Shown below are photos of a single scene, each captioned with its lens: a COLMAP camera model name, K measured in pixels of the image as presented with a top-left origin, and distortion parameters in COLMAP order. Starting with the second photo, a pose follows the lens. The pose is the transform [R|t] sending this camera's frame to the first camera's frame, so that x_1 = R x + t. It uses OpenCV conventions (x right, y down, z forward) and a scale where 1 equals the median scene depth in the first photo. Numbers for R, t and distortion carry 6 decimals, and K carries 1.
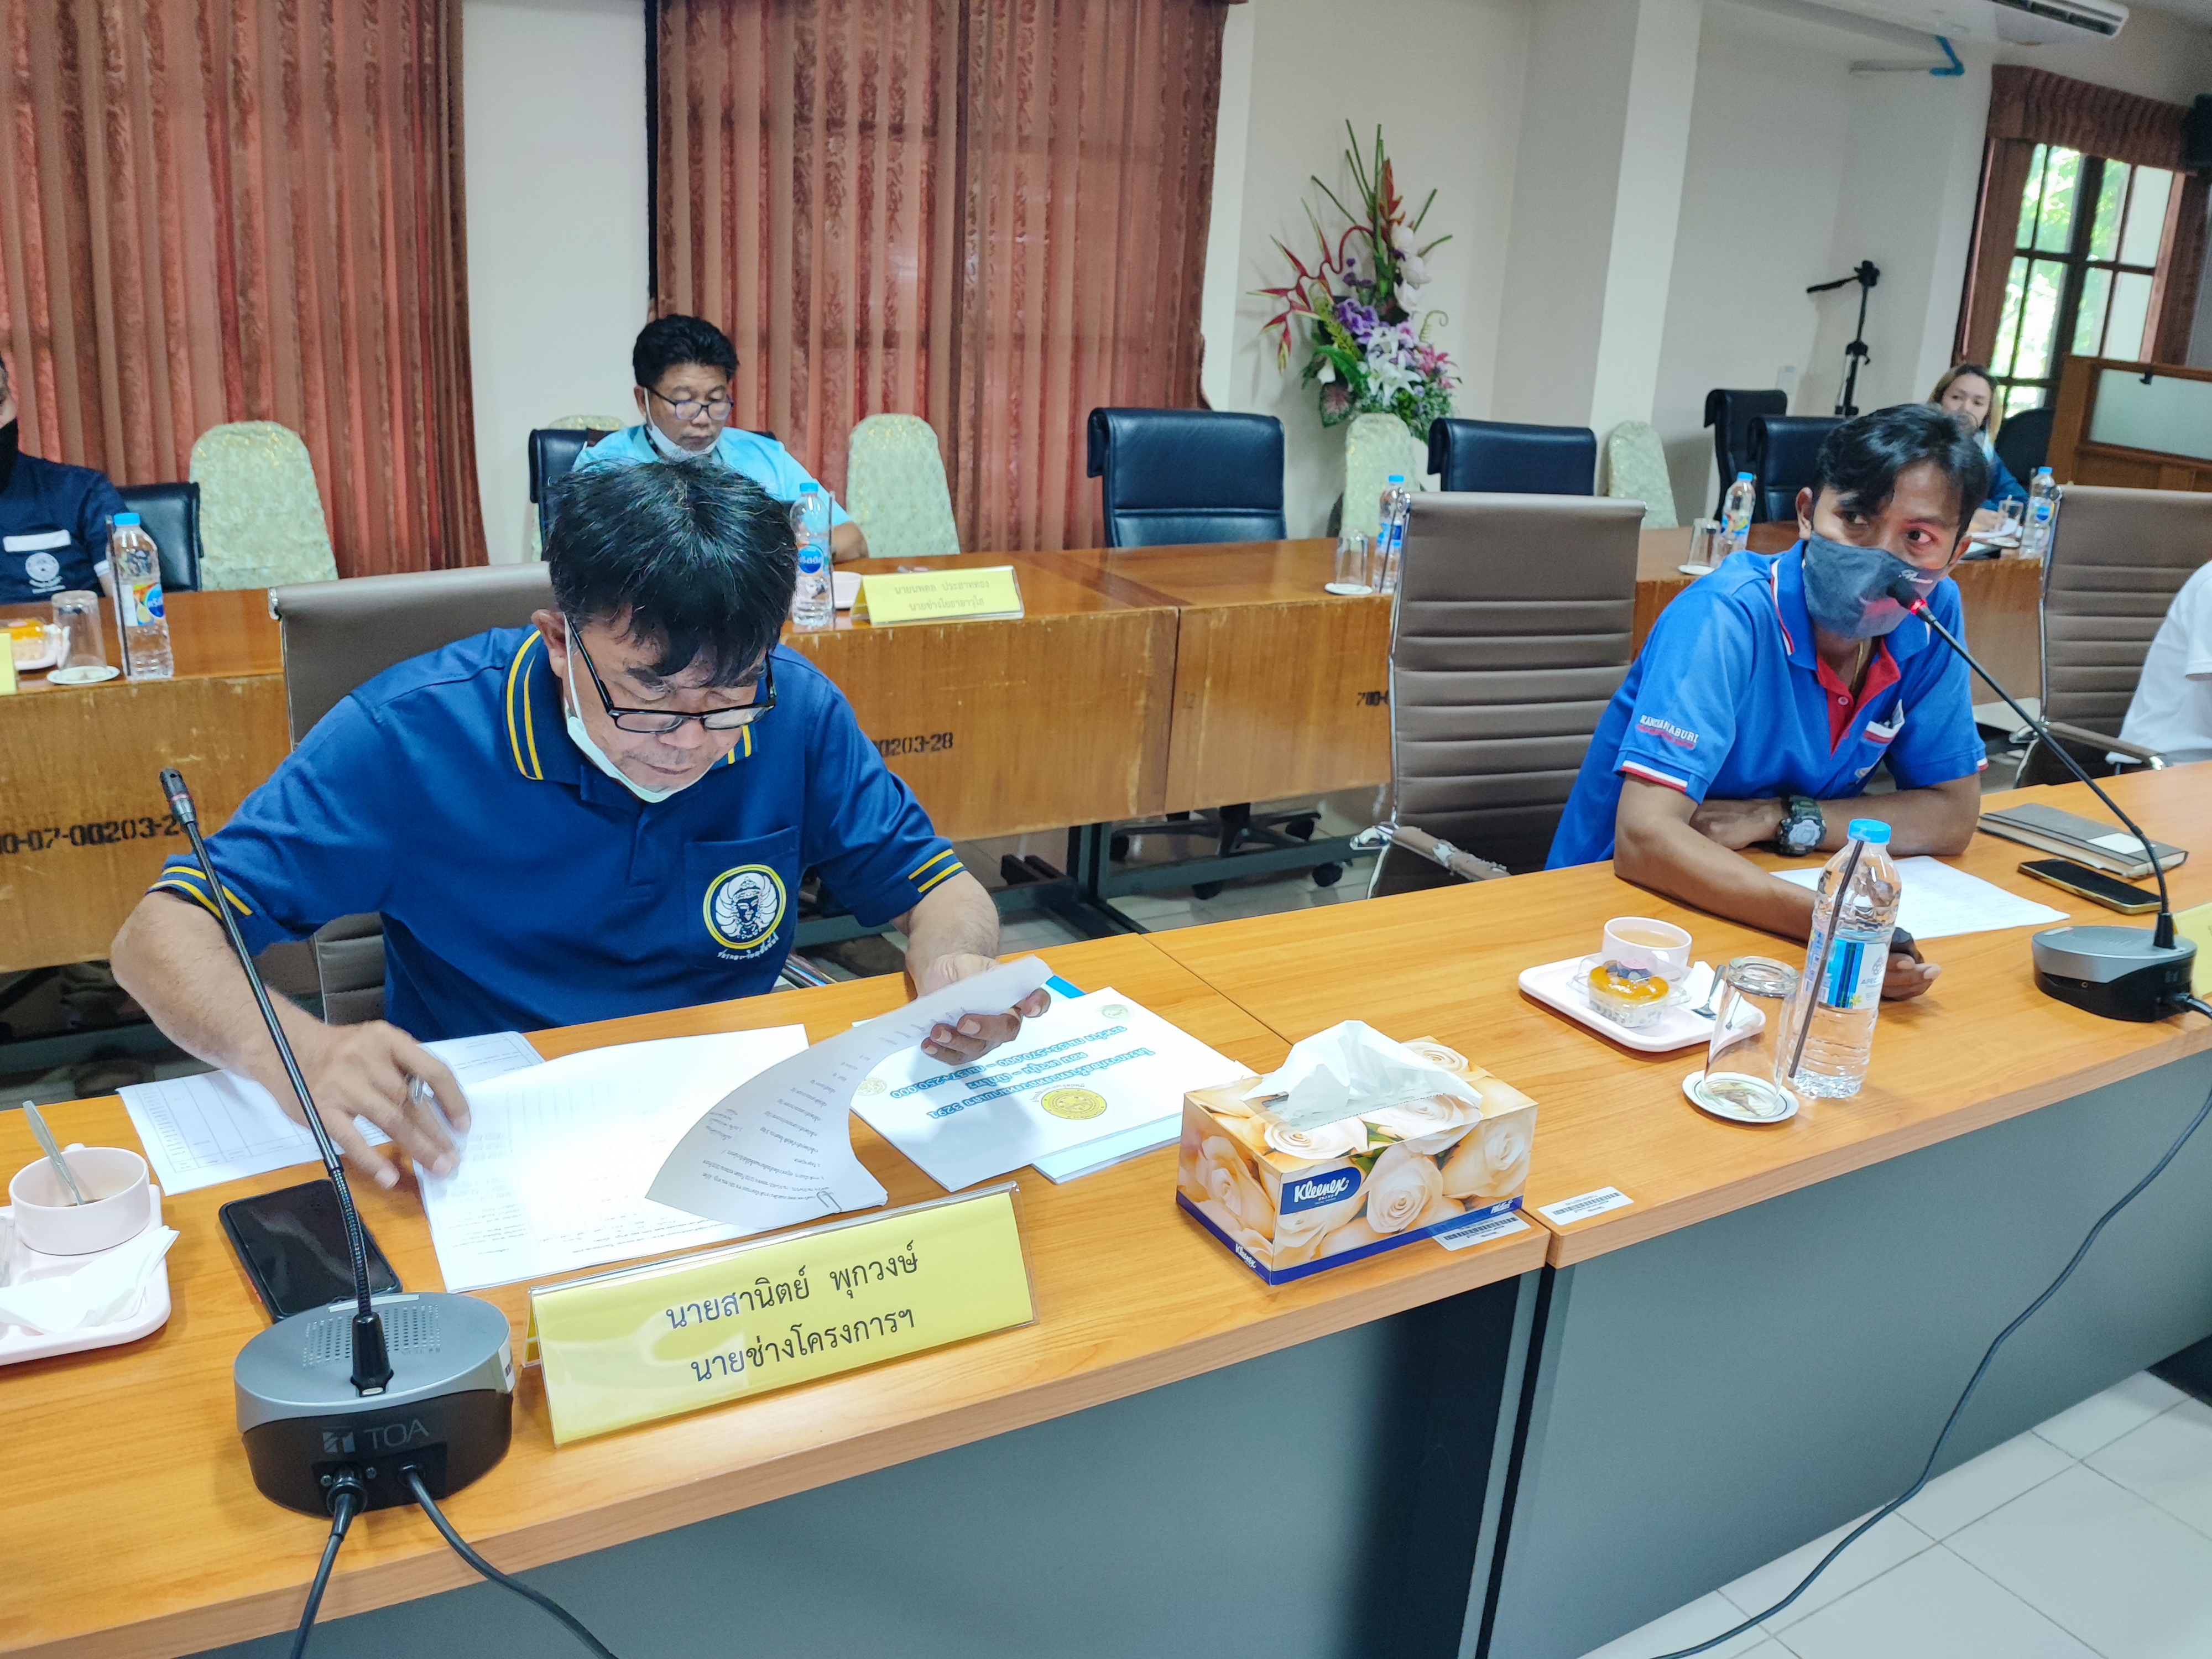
lens RADIAL K [[1786.2, 0, 1105.2], [0, 1786.2, 864.2], [0, 0, 1]] dist [-0.088395, -0.009369]
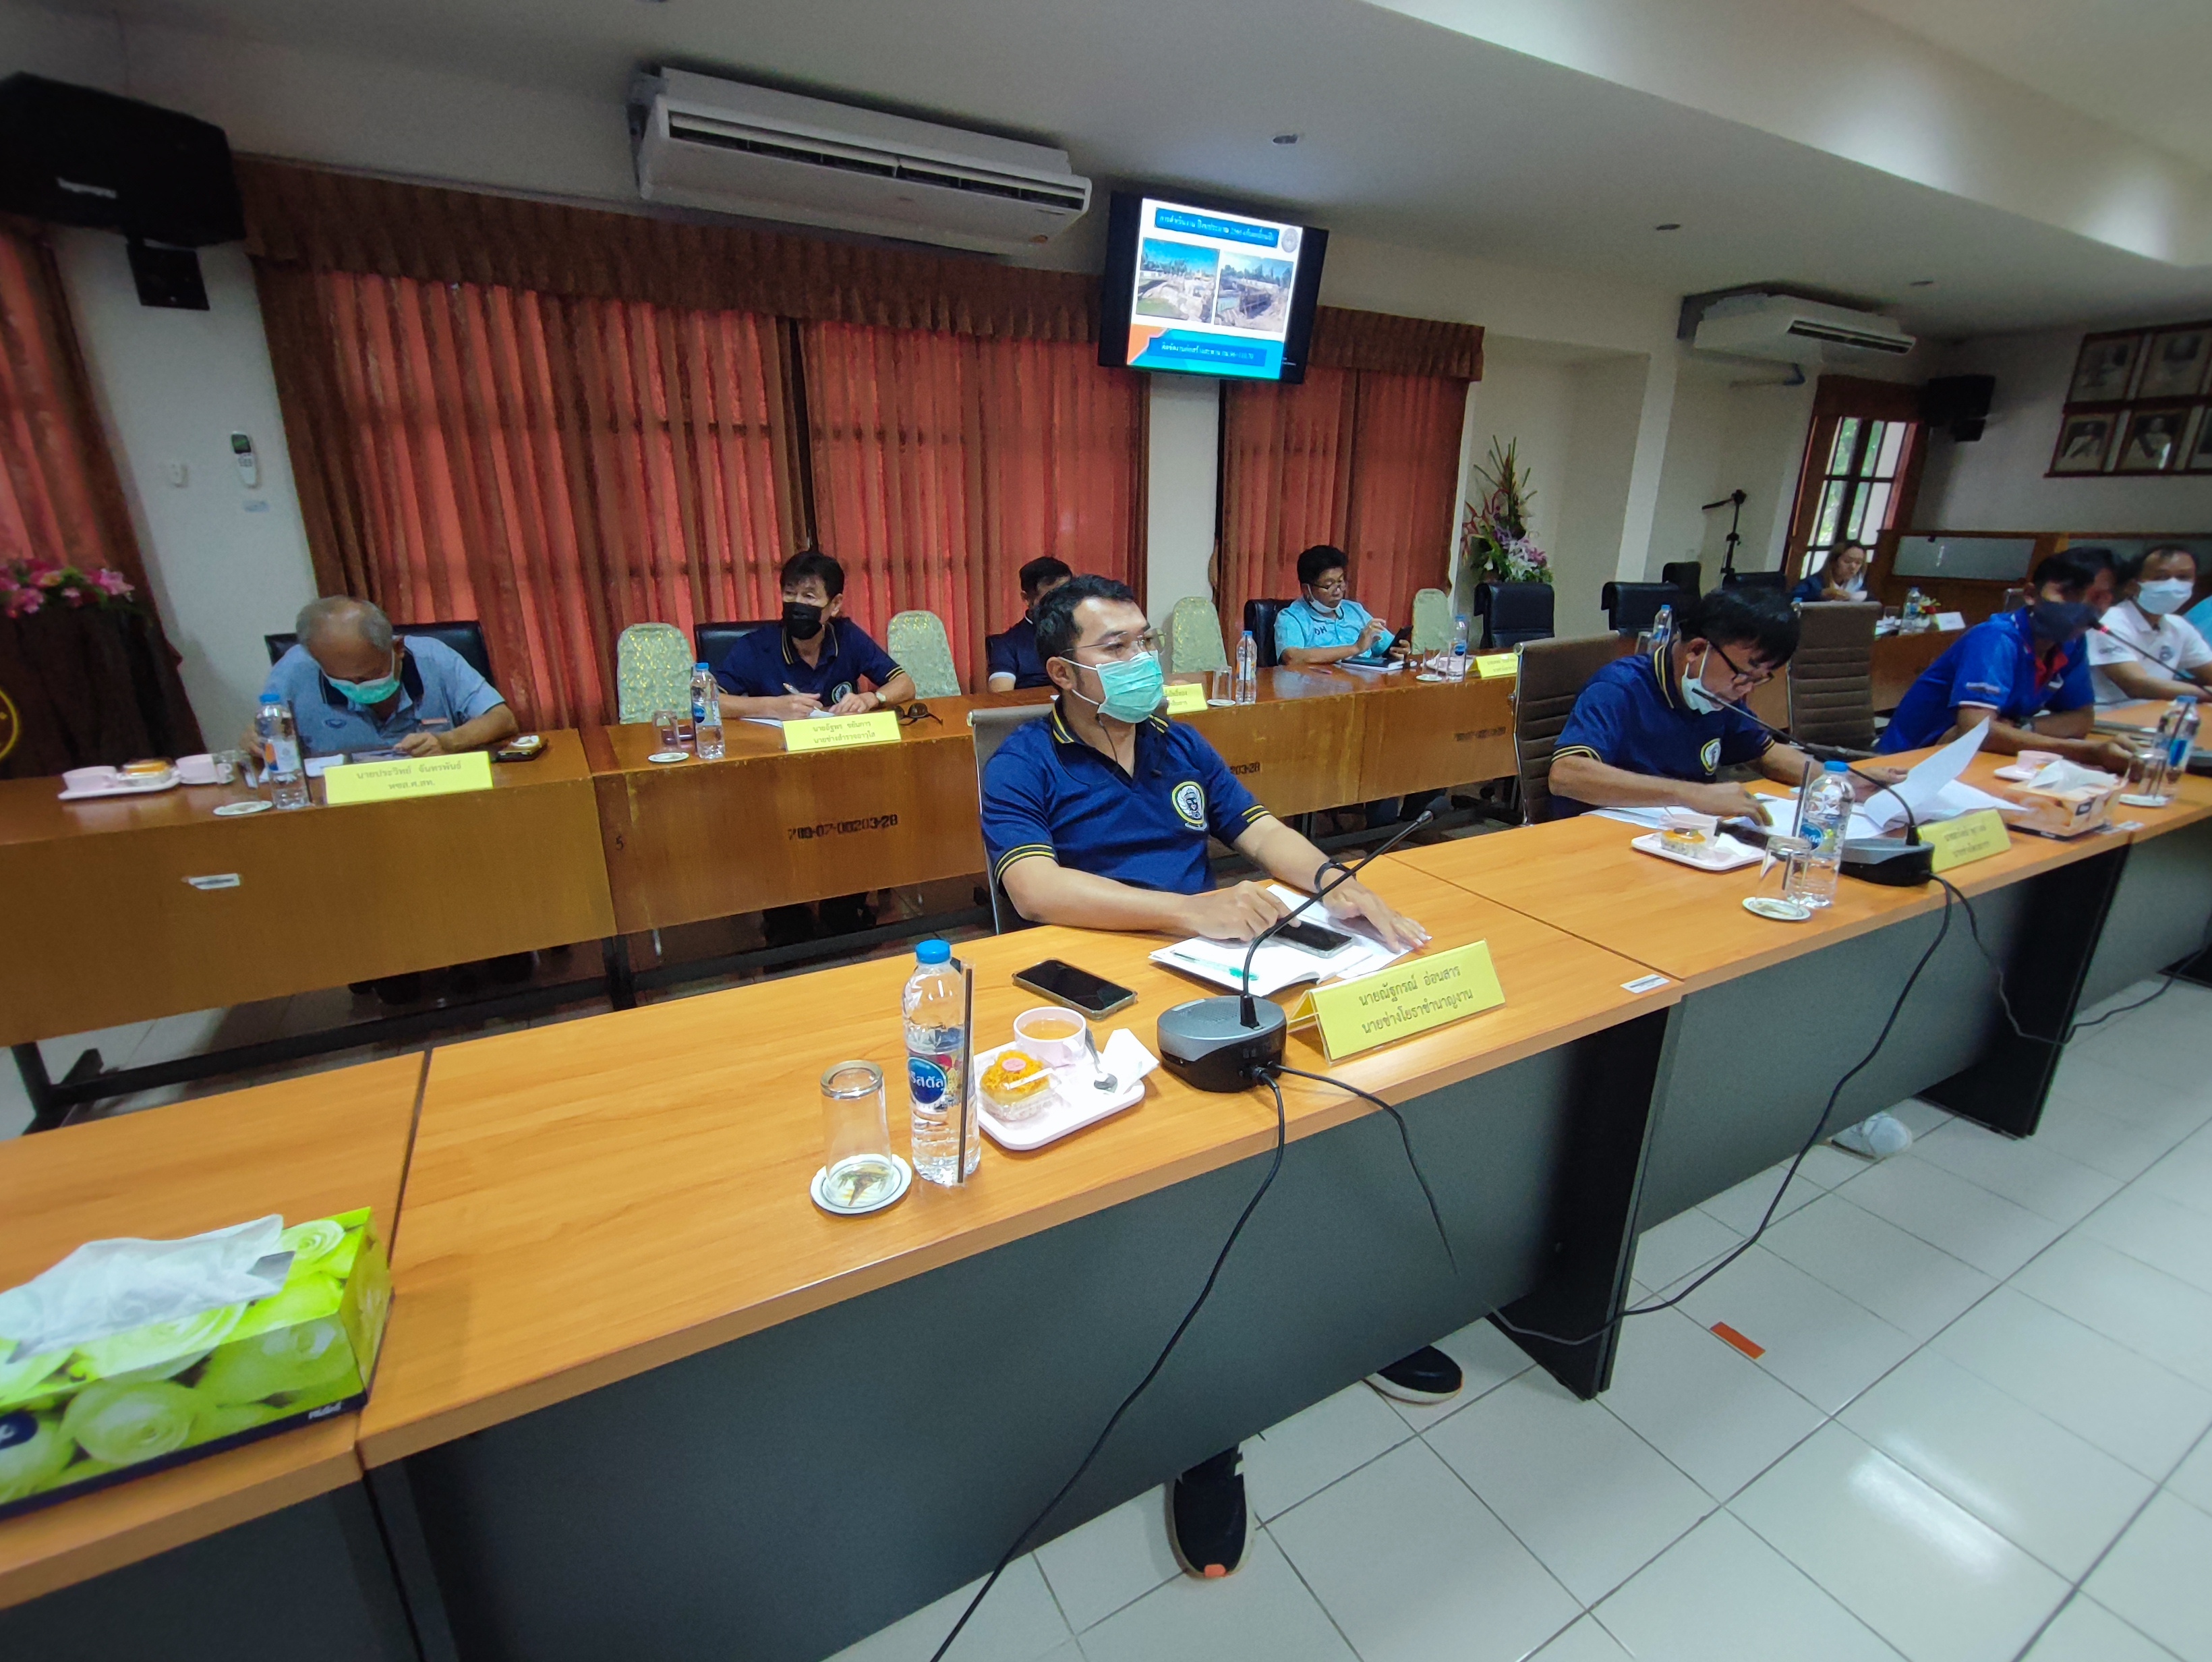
lens RADIAL K [[1000.5, 0, 1103.5], [0, 1000.5, 844.2], [0, 0, 1]] dist [-0.001774, 0.000078]
pose [[0.998539, -0.038589, -0.037820, -0.296613], [0.038007, 0.999150, -0.015980, 0.041691], [0.038404, 0.014519, 0.999157, -0.151130]]
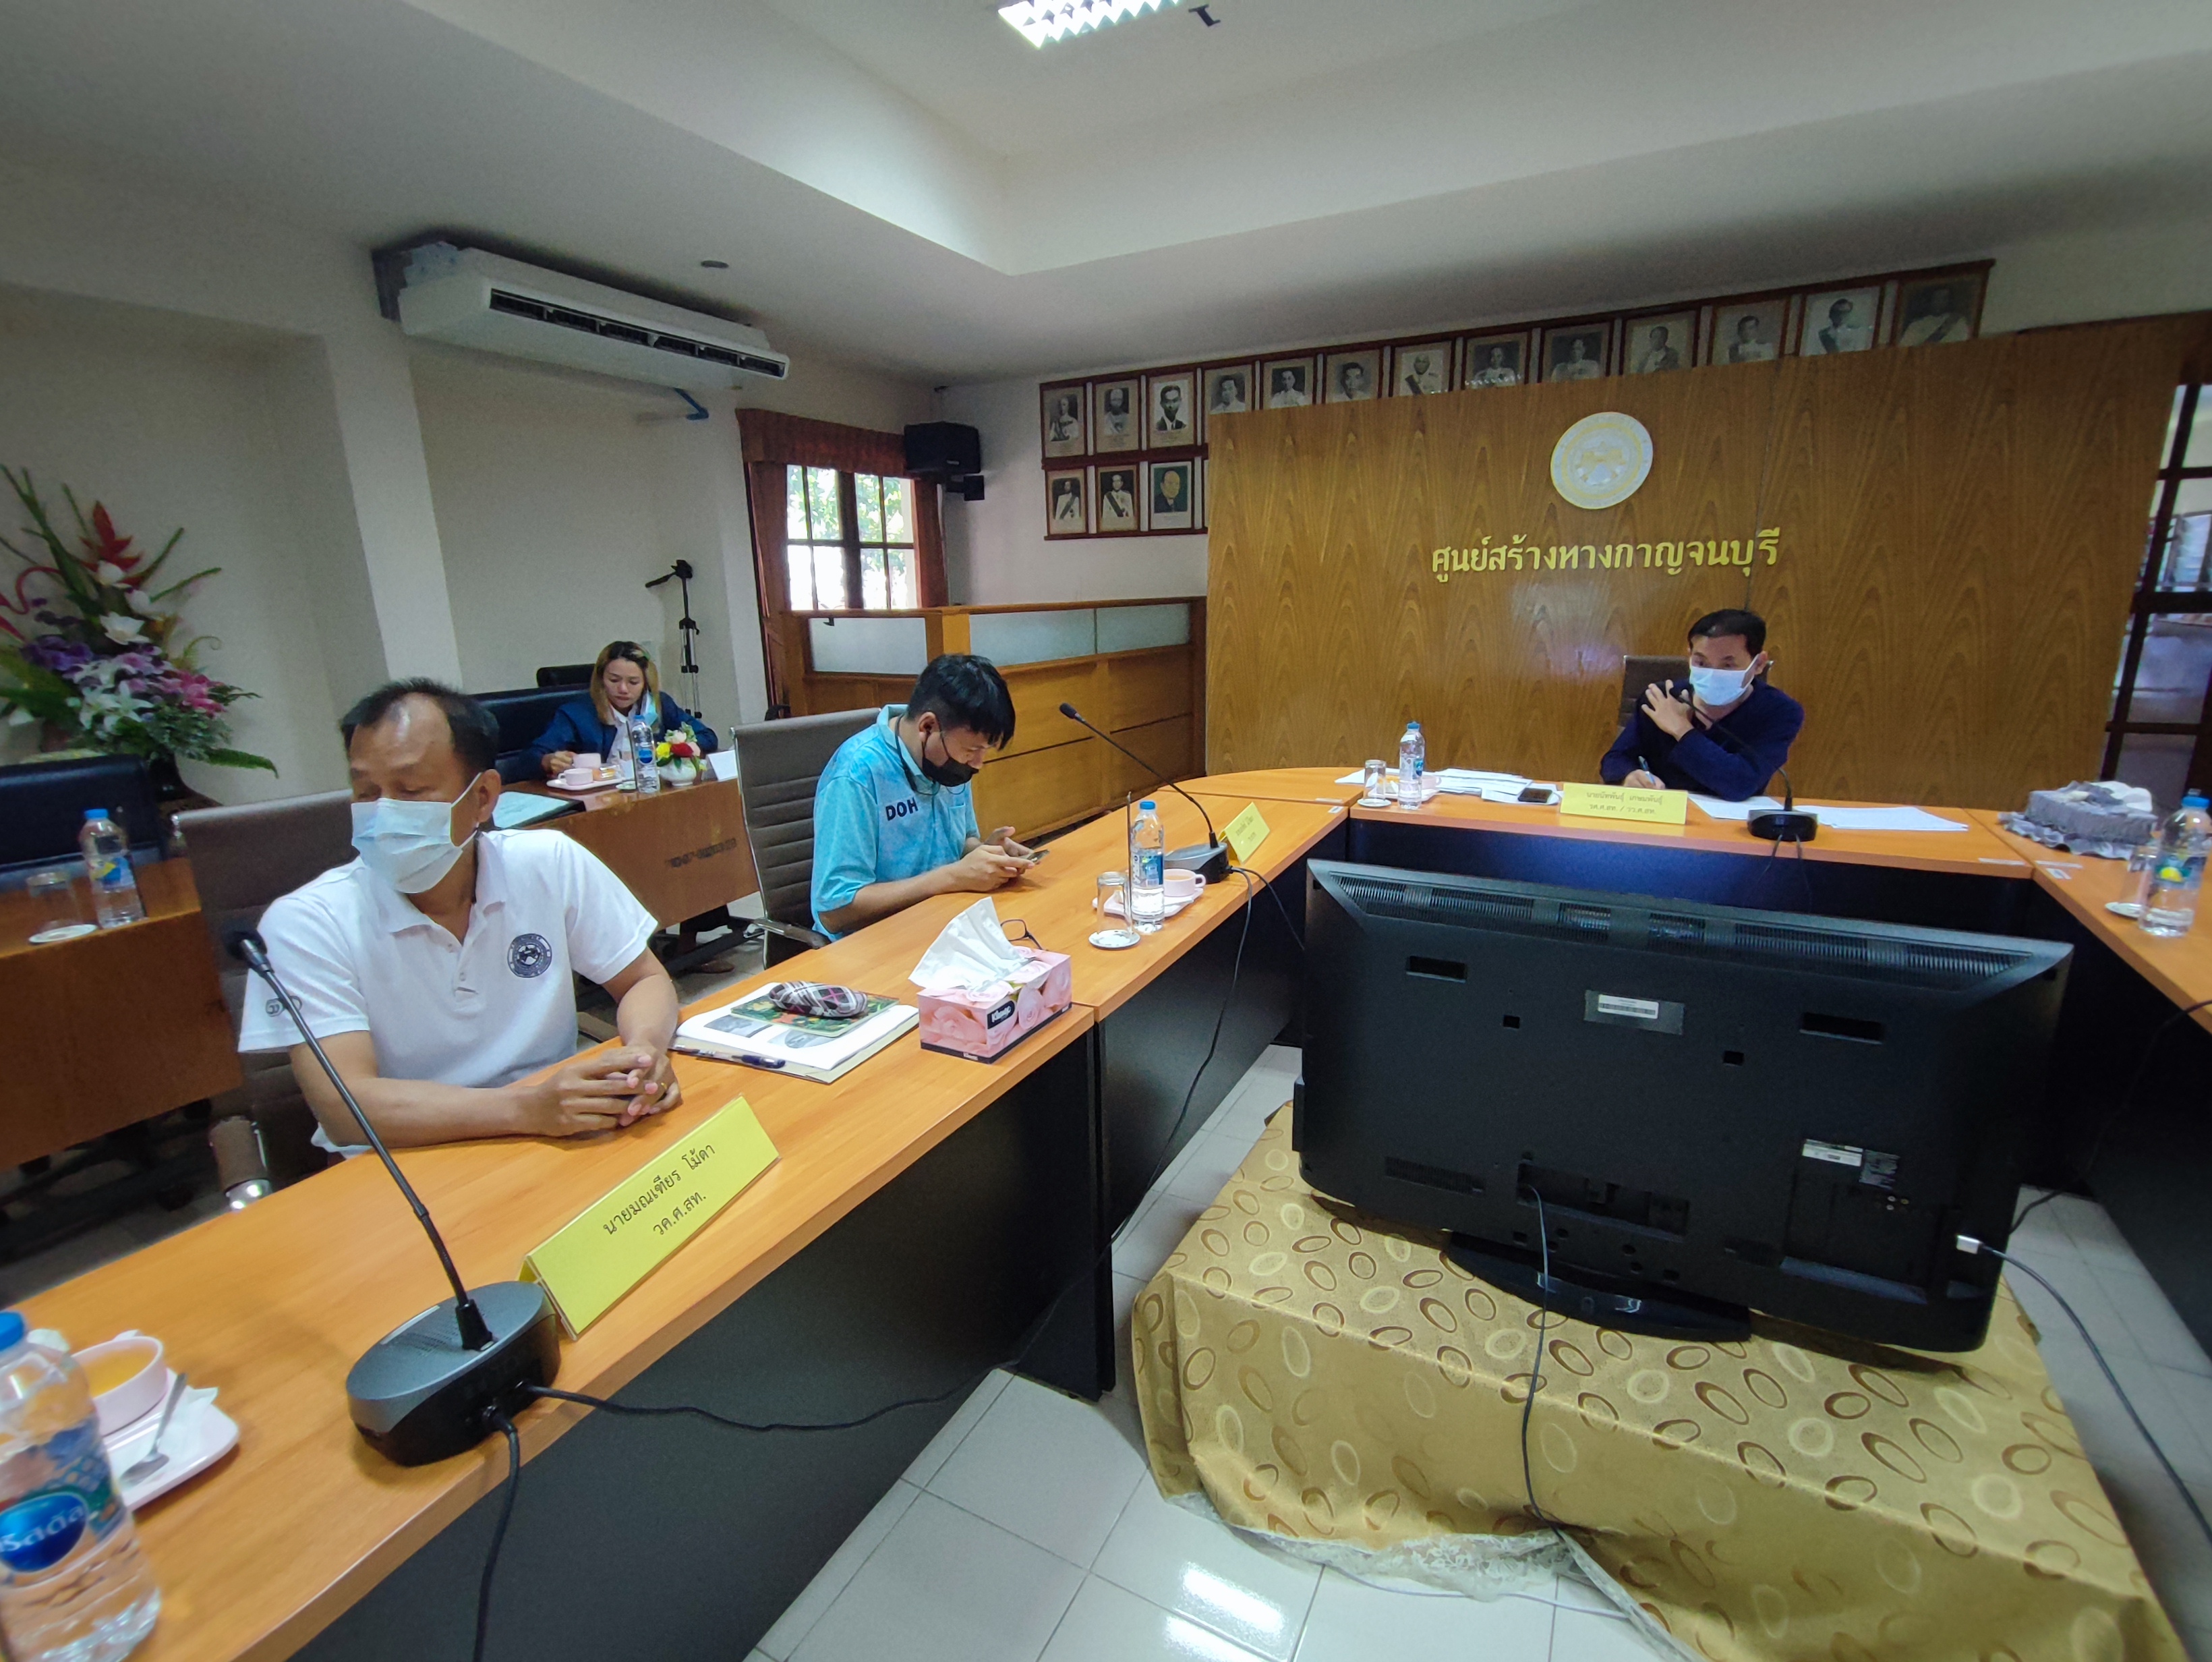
lens RADIAL K [[991.0, 0, 1121.9], [0, 991.0, 824.1], [0, 0, 1]] dist [-0.000165, 0.000265]
pose [[0.847733, -0.195733, 0.492989, 0.367380], [0.235056, 0.971808, -0.018358, -0.056683], [-0.475498, 0.131443, 0.869842, 0.215132]]
